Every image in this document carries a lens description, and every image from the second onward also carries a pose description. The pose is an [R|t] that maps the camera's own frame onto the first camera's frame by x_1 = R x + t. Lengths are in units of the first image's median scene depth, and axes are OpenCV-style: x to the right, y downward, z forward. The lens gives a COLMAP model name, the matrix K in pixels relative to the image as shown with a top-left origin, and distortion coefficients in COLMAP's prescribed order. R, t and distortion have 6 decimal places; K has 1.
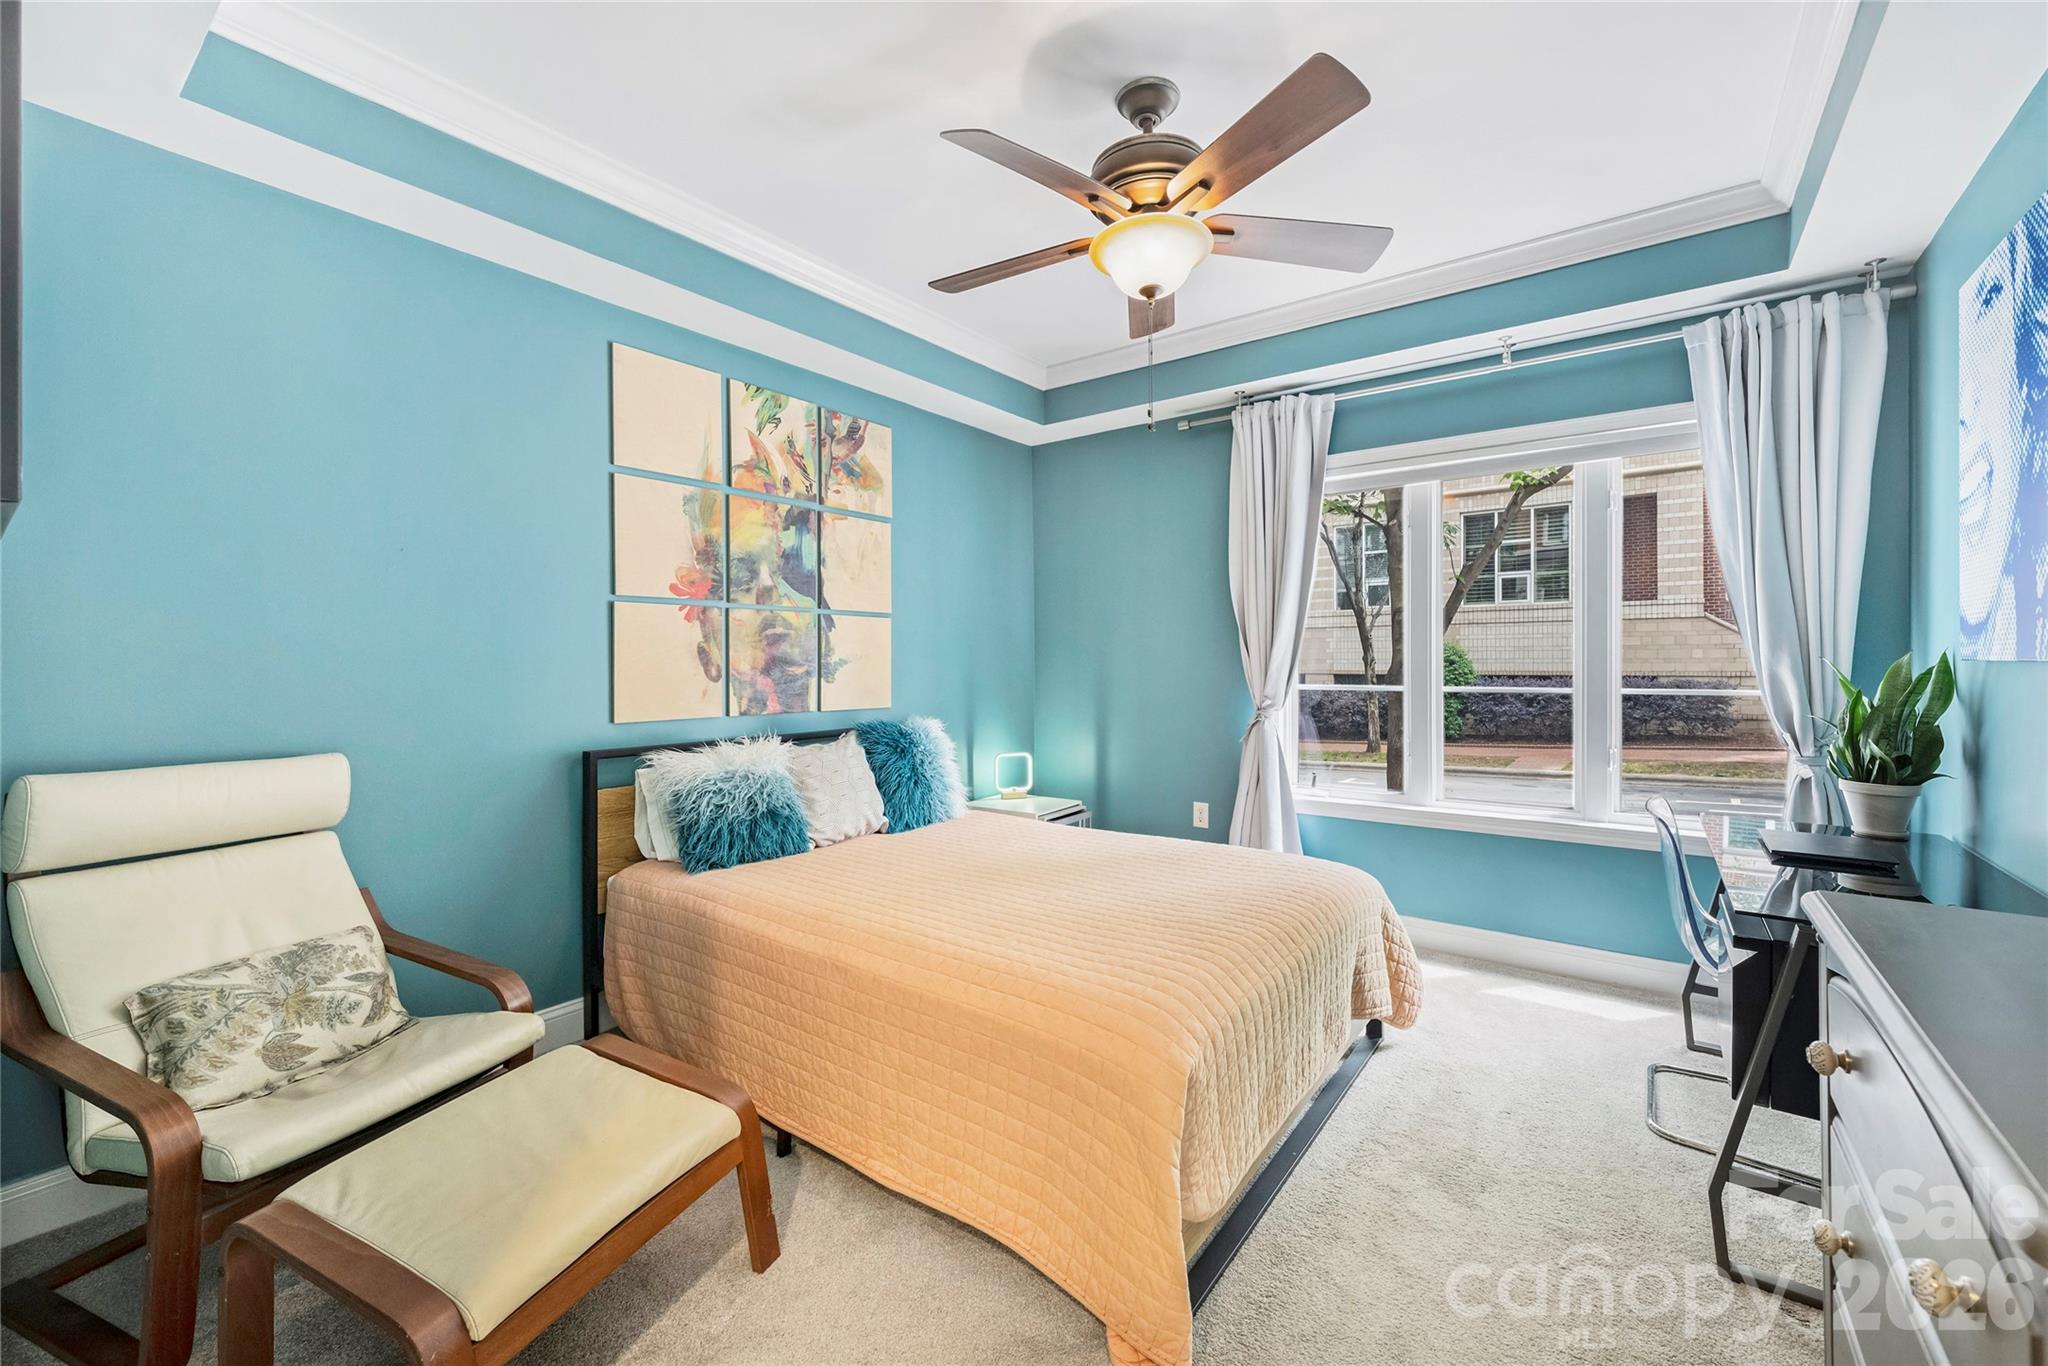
lens RADIAL K [[824.2, 0, 1017.5], [0, 824.2, 683.3], [0, 0, 1]] dist [-0.000565, 0.000159]
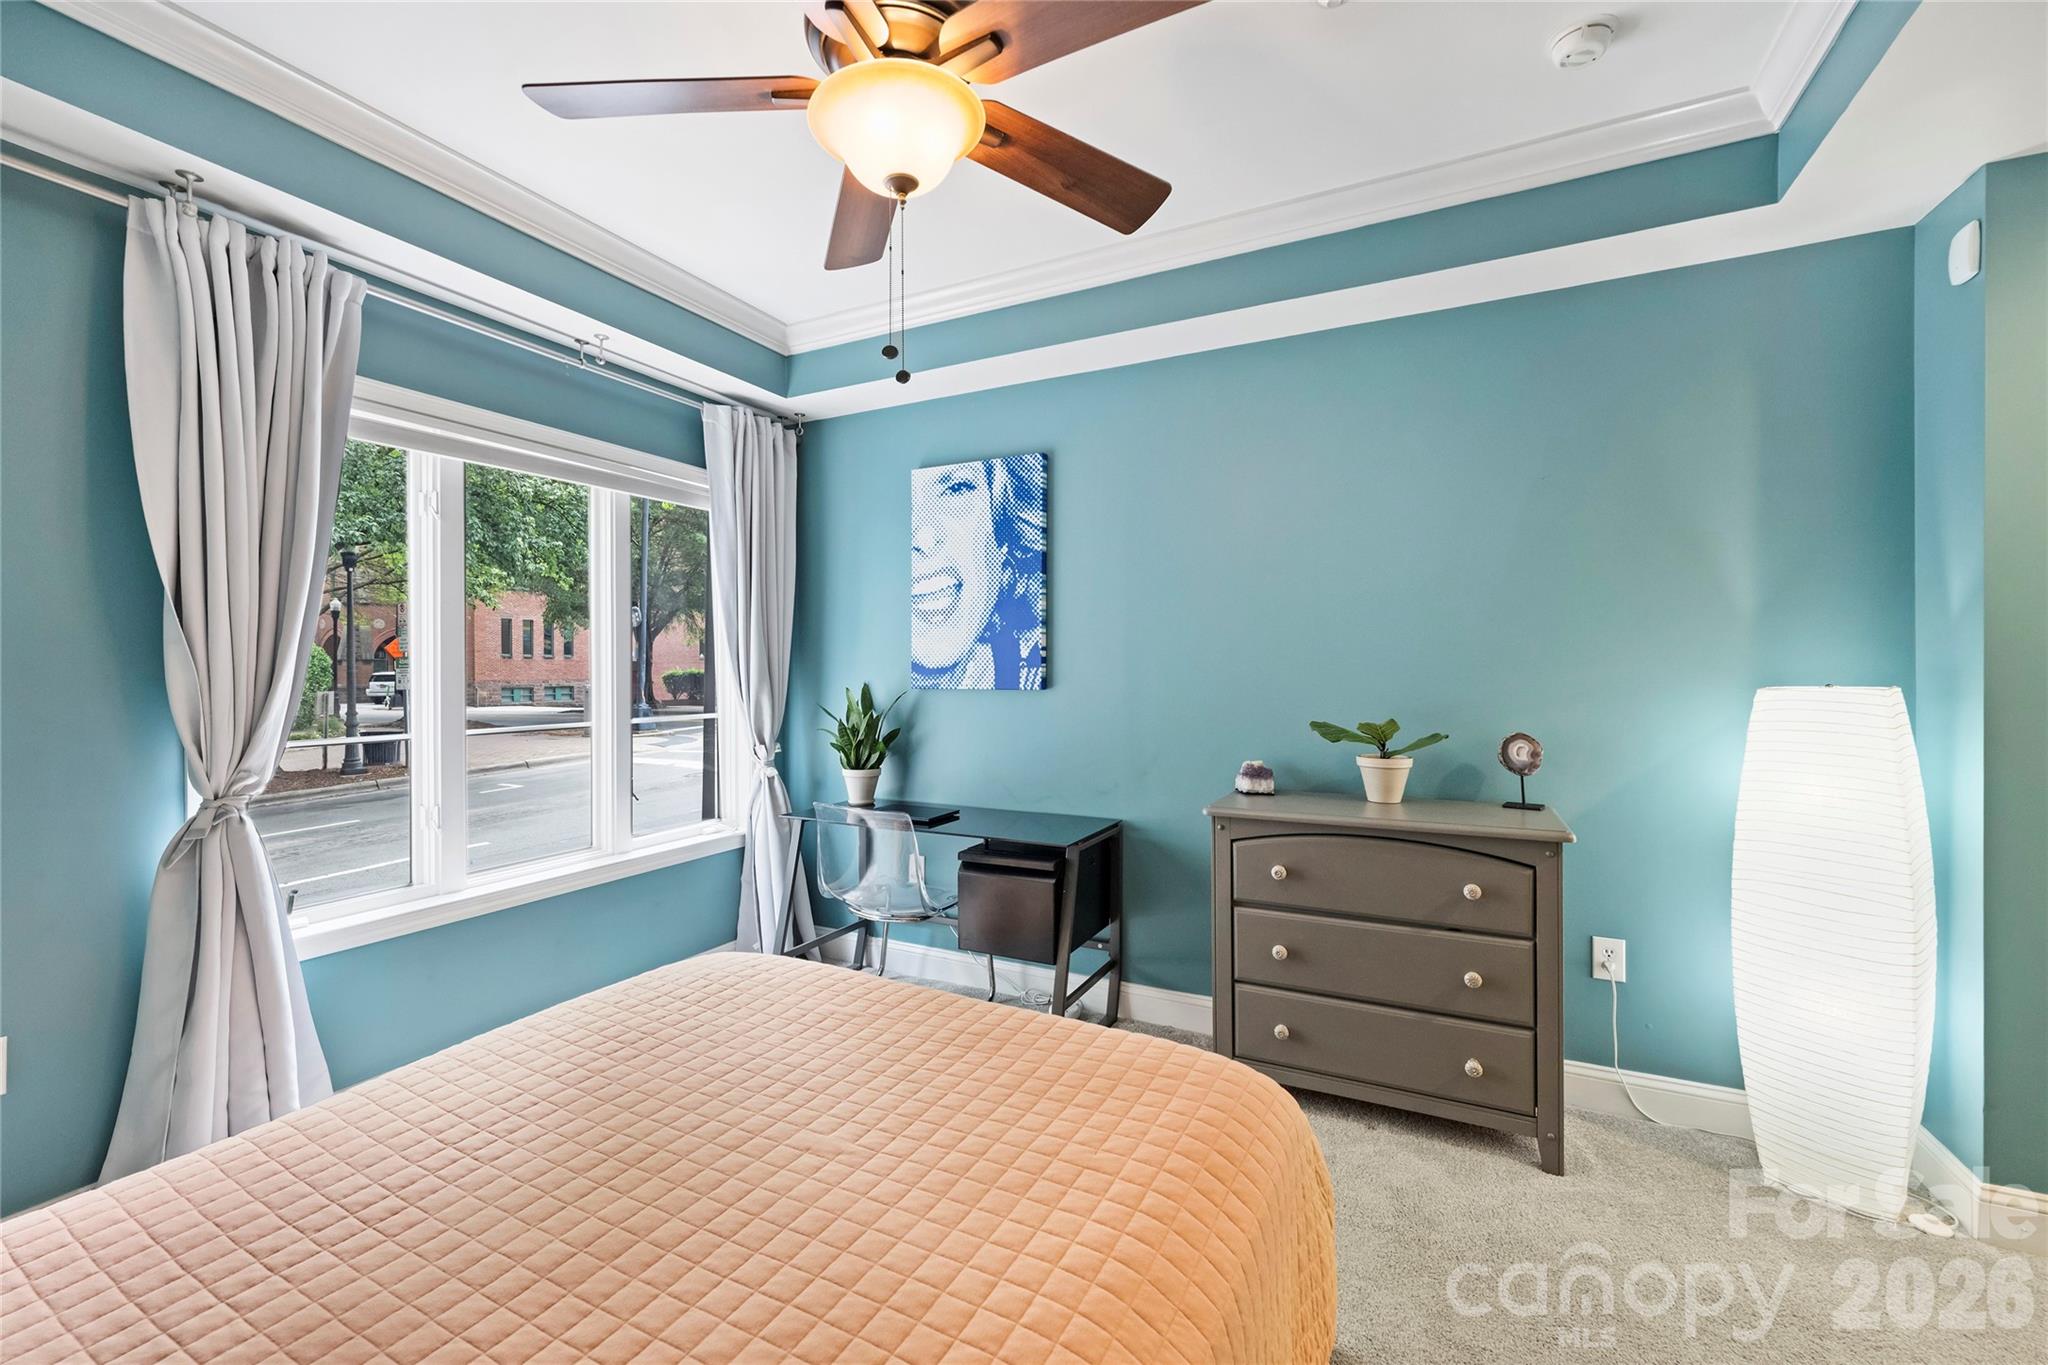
lens RADIAL K [[827.5, 0, 1024.0], [0, 827.5, 682.5], [0, 0, 1]] dist [-0.009930, -0.000103]
pose [[-0.167739, -0.014949, 0.985718, -0.458269], [0.030326, 0.999334, 0.020316, -0.055112], [-0.985365, 0.033300, -0.167174, 0.856826]]
